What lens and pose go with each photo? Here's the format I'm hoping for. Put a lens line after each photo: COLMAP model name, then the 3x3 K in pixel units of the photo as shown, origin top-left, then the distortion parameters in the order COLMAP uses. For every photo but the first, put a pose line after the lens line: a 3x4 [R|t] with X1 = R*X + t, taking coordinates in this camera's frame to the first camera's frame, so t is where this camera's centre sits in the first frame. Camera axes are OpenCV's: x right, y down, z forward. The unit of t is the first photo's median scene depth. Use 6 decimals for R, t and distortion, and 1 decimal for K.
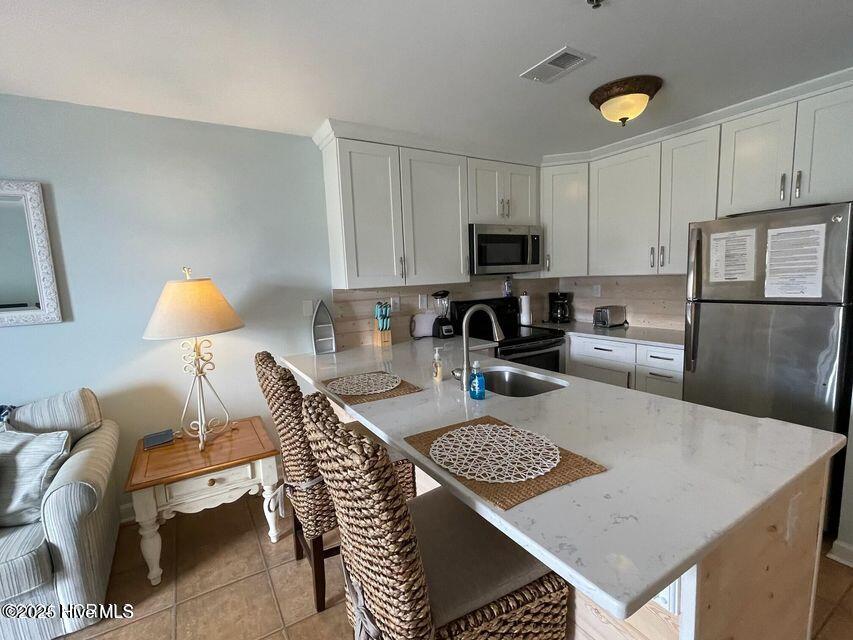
lens RADIAL K [[396.2, 0, 423.3], [0, 396.2, 325.2], [0, 0, 1]] dist [0.000775, 0.000233]
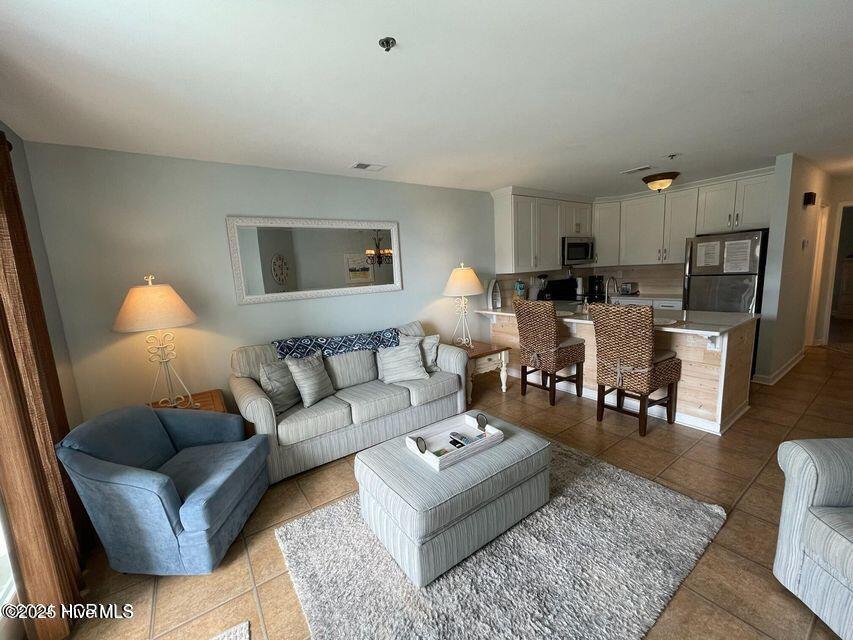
lens RADIAL K [[342.9, 0, 423.8], [0, 342.9, 324.6], [0, 0, 1]] dist [-0.001394, 0.000195]
pose [[0.998001, -0.024011, 0.058458, -0.716993], [0.022232, 0.999275, 0.030891, 0.095467], [-0.059157, -0.029530, 0.997812, -0.631001]]
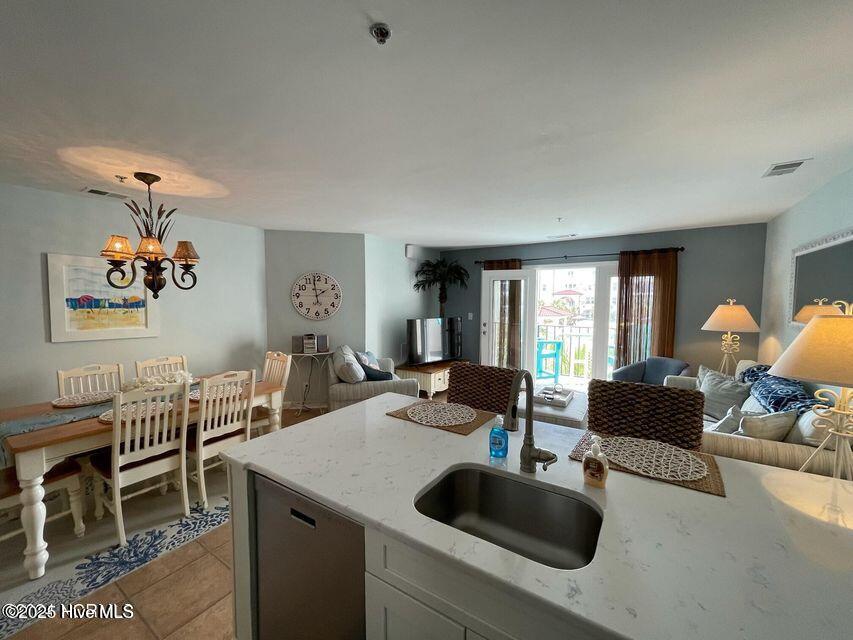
lens RADIAL K [[342.9, 0, 423.8], [0, 342.9, 324.6], [0, 0, 1]] dist [-0.001394, 0.000195]
pose [[-0.898605, 0.065762, -0.433802, 0.389835], [-0.022553, 0.980474, 0.195353, -0.155508], [0.438178, 0.185329, -0.879576, 0.960724]]
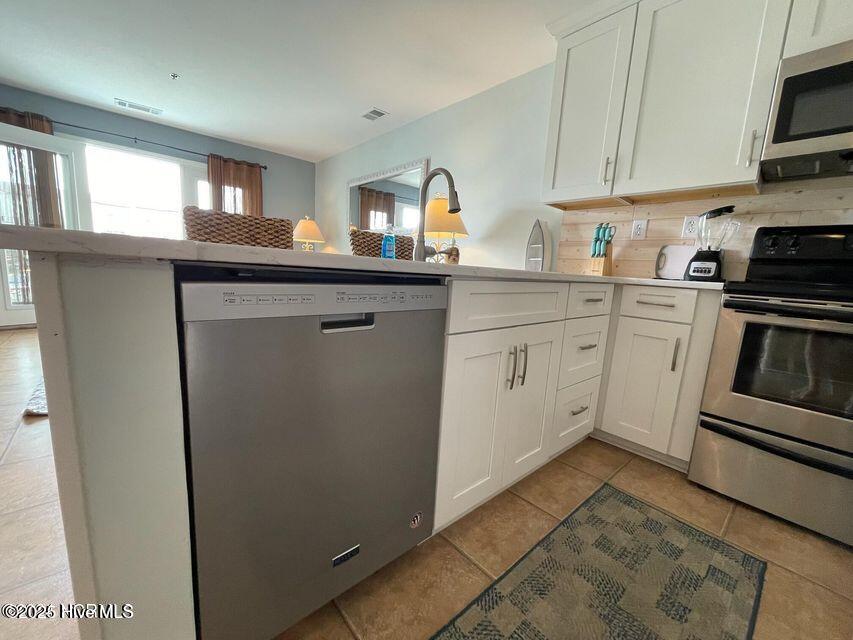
lens RADIAL K [[342.9, 0, 423.8], [0, 342.9, 324.6], [0, 0, 1]] dist [-0.001394, 0.000195]
pose [[0.169265, 0.212707, -0.962344, 0.631900], [-0.188585, 0.965381, 0.180209, 0.098375], [0.967360, 0.150981, 0.203518, 0.581598]]
